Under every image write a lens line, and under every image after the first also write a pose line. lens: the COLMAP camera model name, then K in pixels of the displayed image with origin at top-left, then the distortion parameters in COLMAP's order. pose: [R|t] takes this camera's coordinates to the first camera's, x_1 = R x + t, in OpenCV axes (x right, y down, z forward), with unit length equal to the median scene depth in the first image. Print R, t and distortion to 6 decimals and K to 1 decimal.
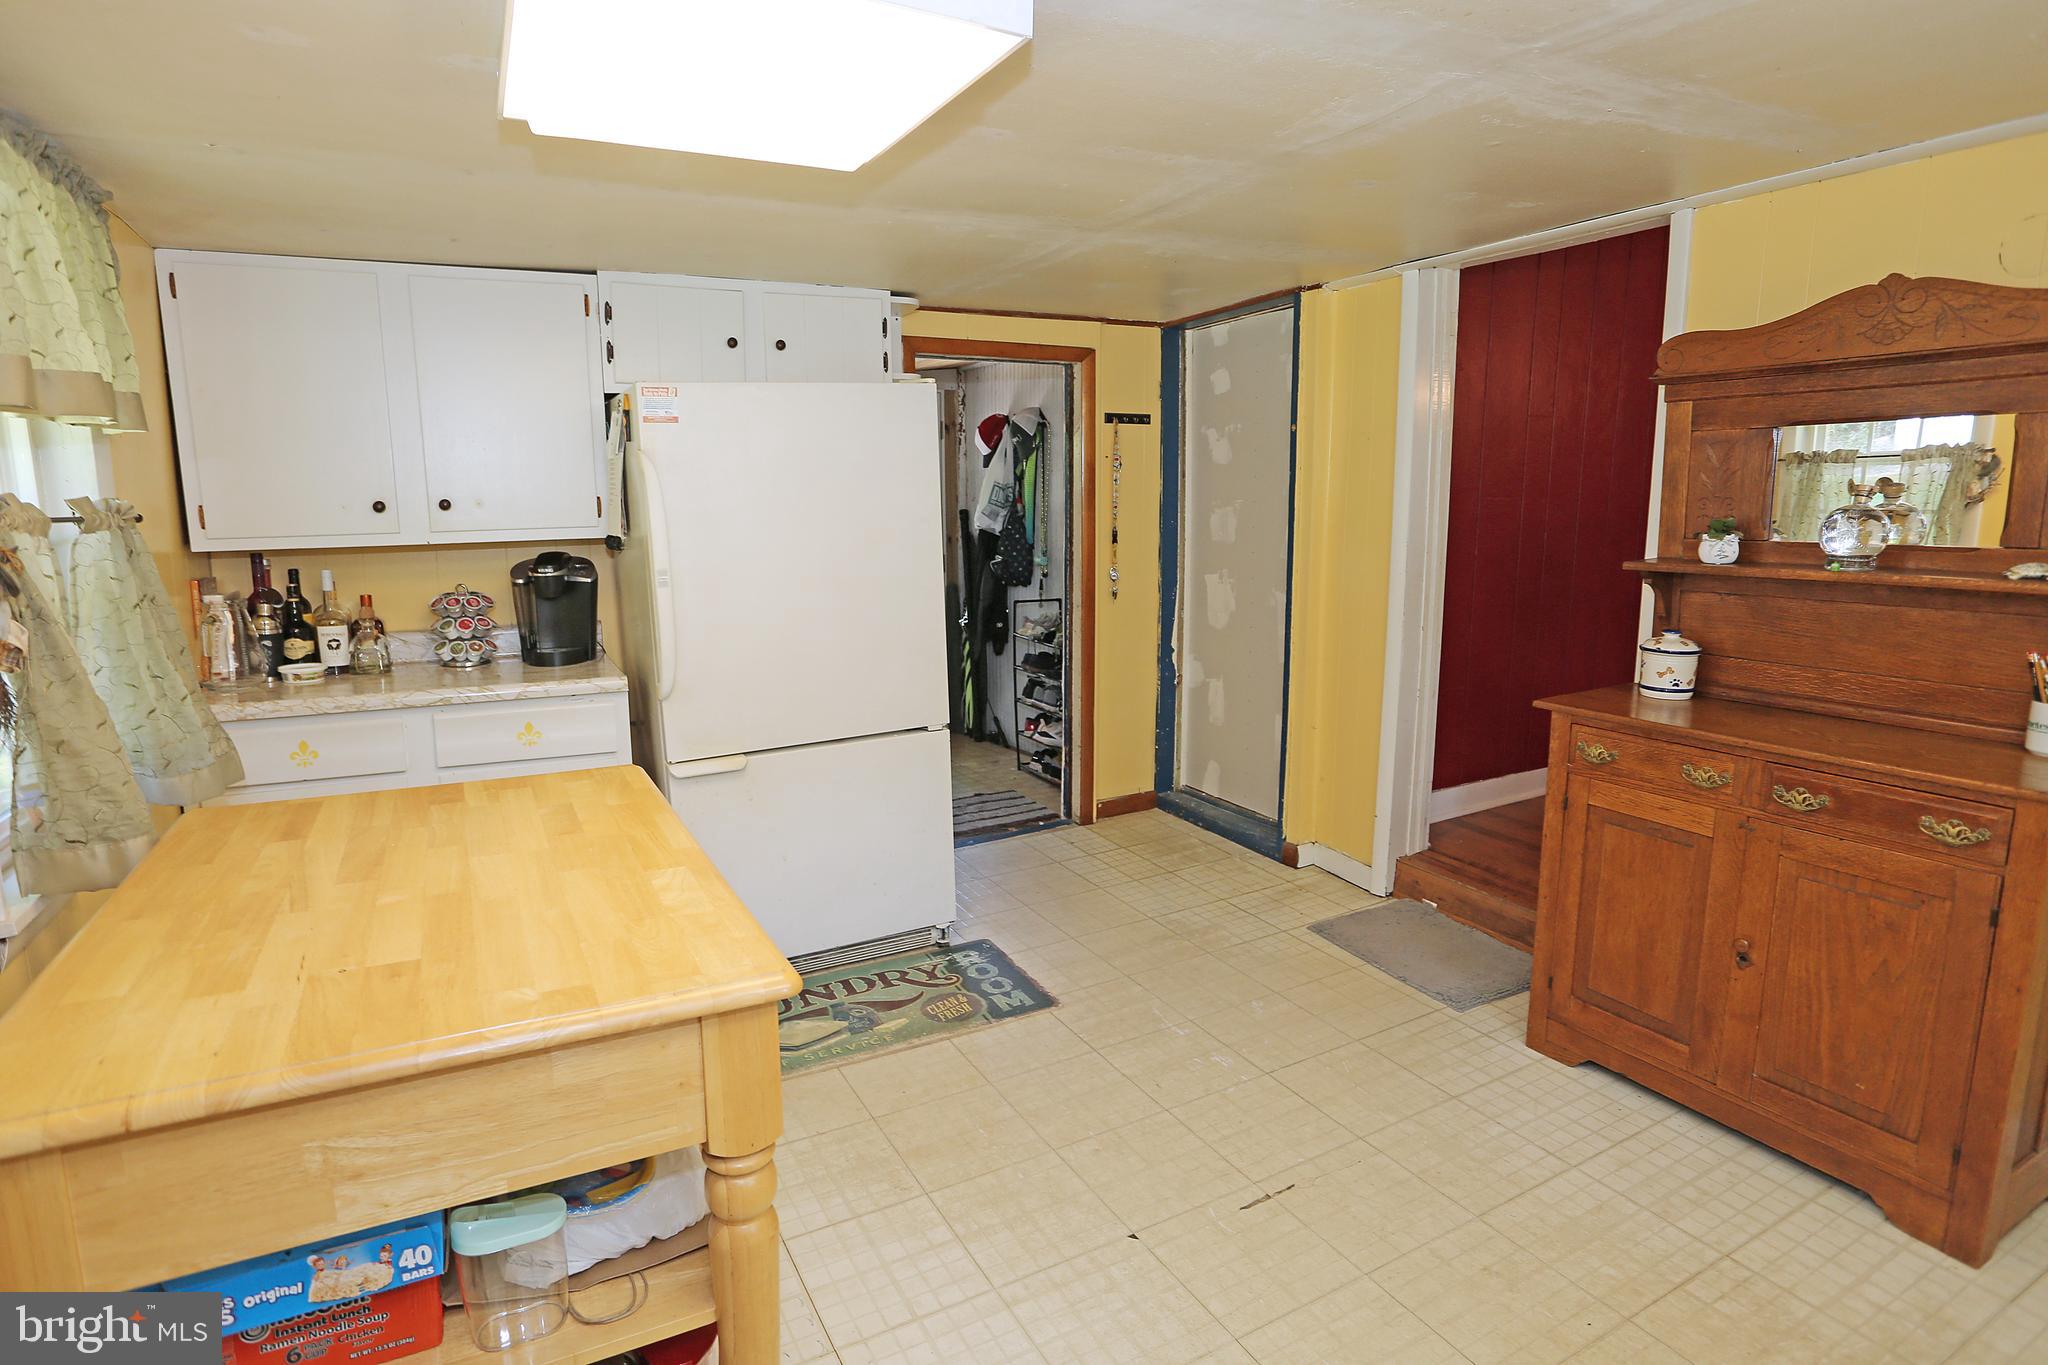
lens RADIAL K [[1044.4, 0, 995.1], [0, 1044.4, 671.0], [0, 0, 1]] dist [-0.078379, 0.037640]
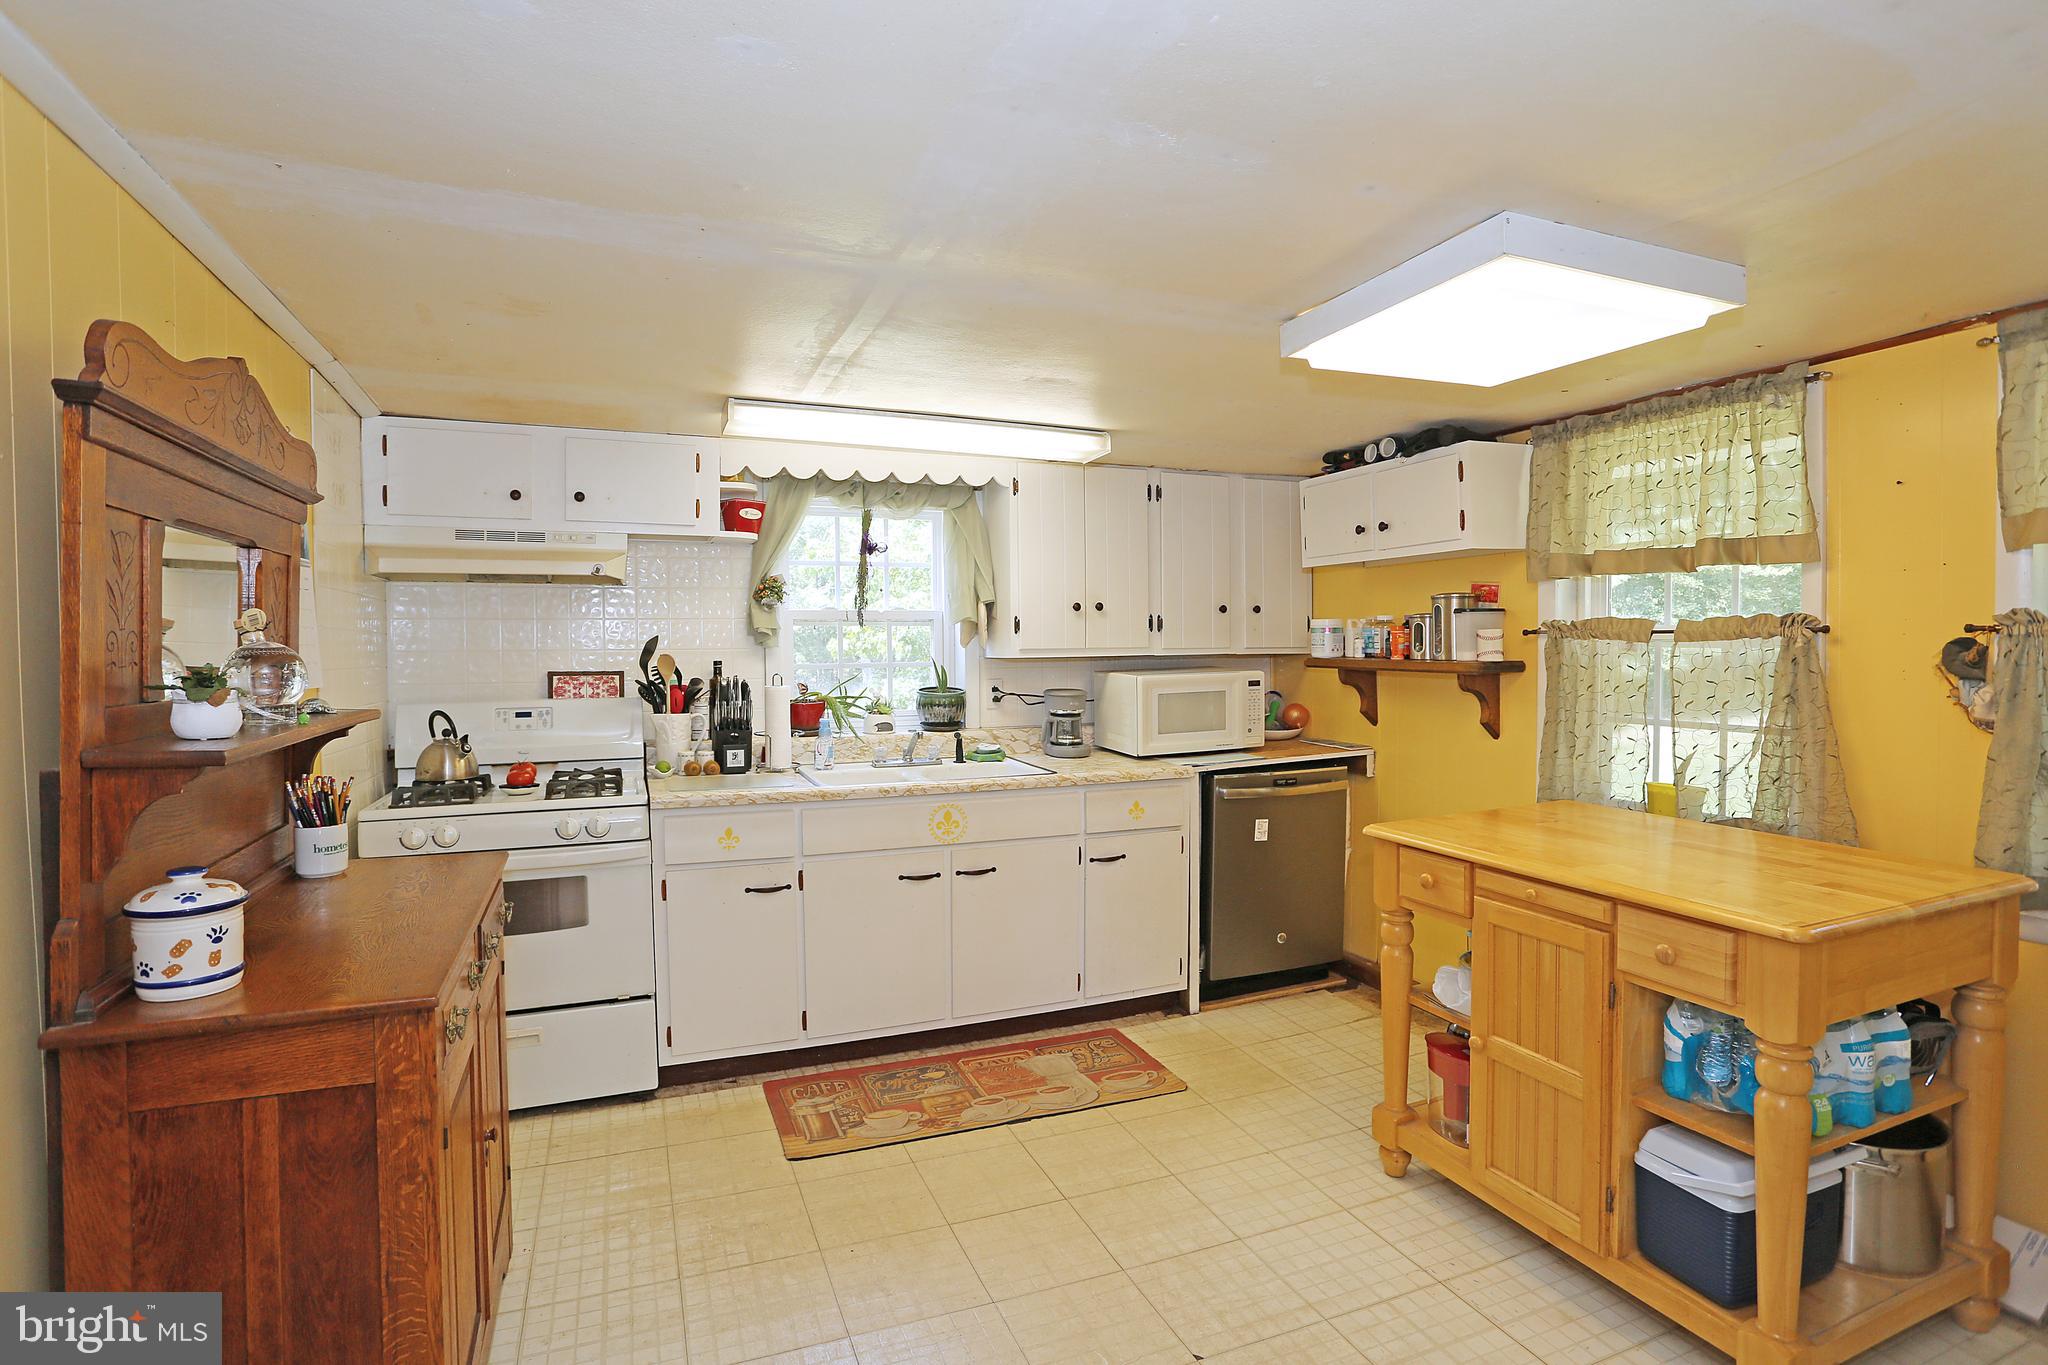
lens RADIAL K [[1011.8, 0, 1005.6], [0, 1011.8, 677.7], [0, 0, 1]] dist [-0.070716, 0.033033]
pose [[-0.993943, 0.011544, 0.109285, 0.170703], [0.033010, 0.979904, 0.196719, -0.237668], [-0.104818, 0.199135, -0.974350, 1.487203]]
